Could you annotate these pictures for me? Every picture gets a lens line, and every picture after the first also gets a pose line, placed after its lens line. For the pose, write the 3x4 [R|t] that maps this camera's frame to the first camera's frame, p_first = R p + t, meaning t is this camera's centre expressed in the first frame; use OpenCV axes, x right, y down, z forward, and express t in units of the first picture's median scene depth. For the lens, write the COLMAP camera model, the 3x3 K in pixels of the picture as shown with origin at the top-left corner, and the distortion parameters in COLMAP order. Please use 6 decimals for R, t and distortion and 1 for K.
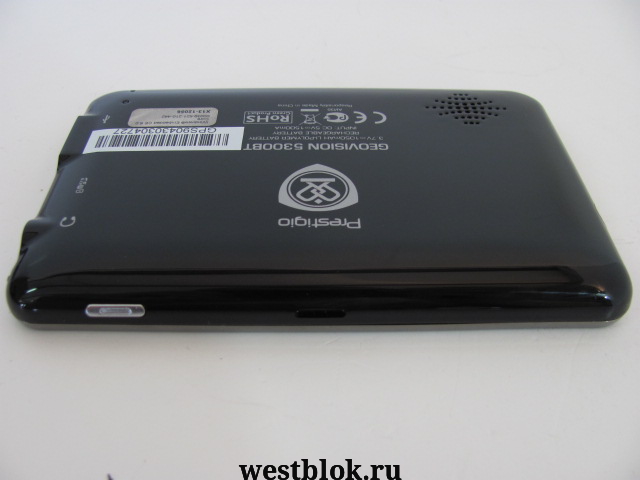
lens RADIAL K [[670.7, 0, 320.0], [0, 670.7, 240.0], [0, 0, 1]] dist [-0.237158, 0.009995]
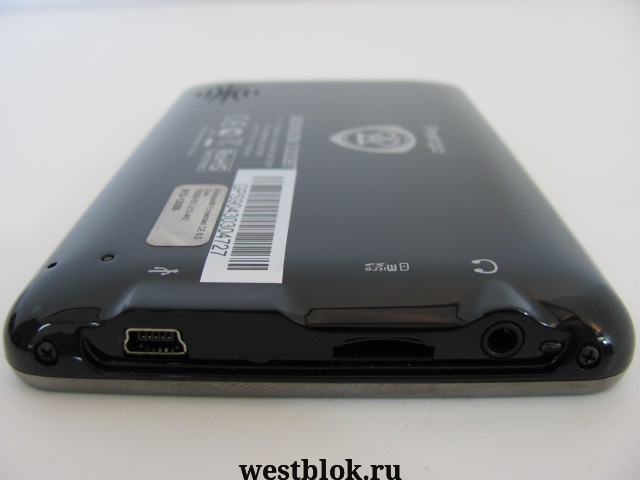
lens RADIAL K [[670.7, 0, 320.0], [0, 670.7, 240.0], [0, 0, 1]] dist [-0.237158, 0.009995]
pose [[0.026268, -0.448622, 0.893336, -0.788629], [0.670532, 0.670697, 0.317099, -0.290591], [-0.741416, 0.590681, 0.318433, 0.762920]]
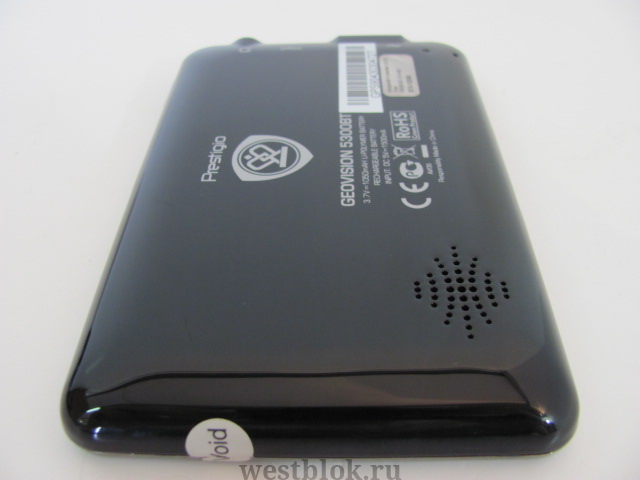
lens RADIAL K [[670.7, 0, 320.0], [0, 670.7, 240.0], [0, 0, 1]] dist [-0.237158, 0.009995]
pose [[-0.031230, 0.654293, -0.755596, 0.724226], [-0.649058, 0.561612, 0.513143, -0.498142], [0.760098, 0.506451, 0.407135, 0.649620]]
